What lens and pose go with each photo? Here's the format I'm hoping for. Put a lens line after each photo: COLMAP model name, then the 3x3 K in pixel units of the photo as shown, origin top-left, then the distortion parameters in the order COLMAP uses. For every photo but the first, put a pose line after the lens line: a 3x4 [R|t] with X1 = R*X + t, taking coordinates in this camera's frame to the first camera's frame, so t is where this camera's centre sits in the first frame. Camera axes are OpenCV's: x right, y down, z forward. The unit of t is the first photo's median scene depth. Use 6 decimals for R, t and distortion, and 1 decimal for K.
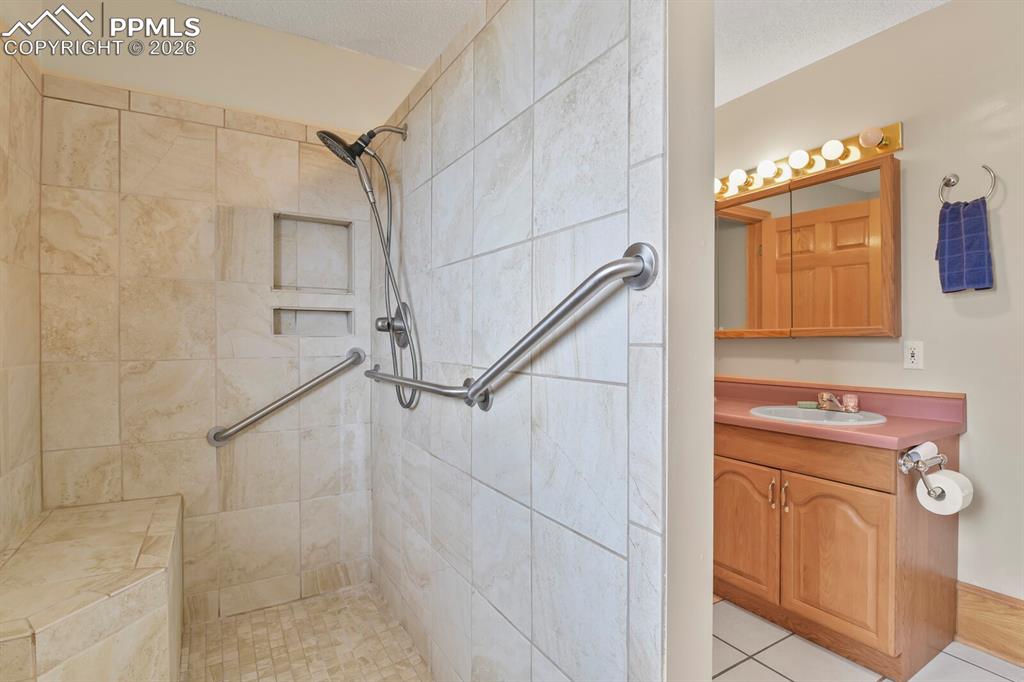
lens RADIAL K [[497.8, 0, 510.6], [0, 497.8, 339.1], [0, 0, 1]] dist [-0.003479, -0.009746]
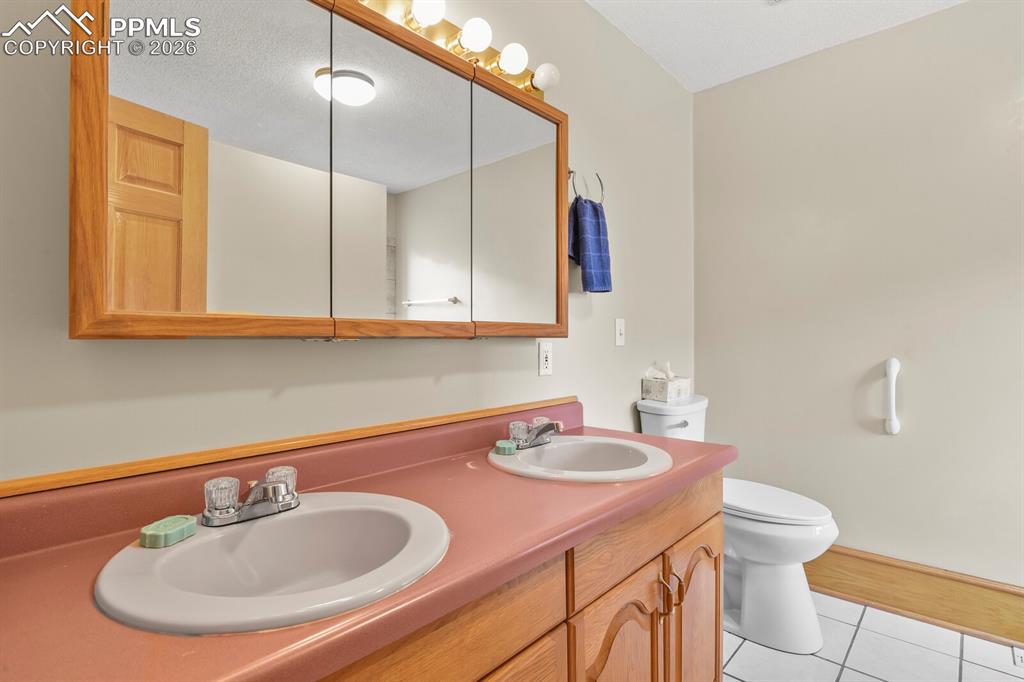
lens RADIAL K [[497.8, 0, 510.6], [0, 497.8, 339.1], [0, 0, 1]] dist [-0.003479, -0.009746]
pose [[-0.704379, 0.006763, 0.709792, 0.232830], [0.013258, 0.999906, 0.003629, -0.002282], [-0.709700, 0.011967, -0.704402, 1.314622]]
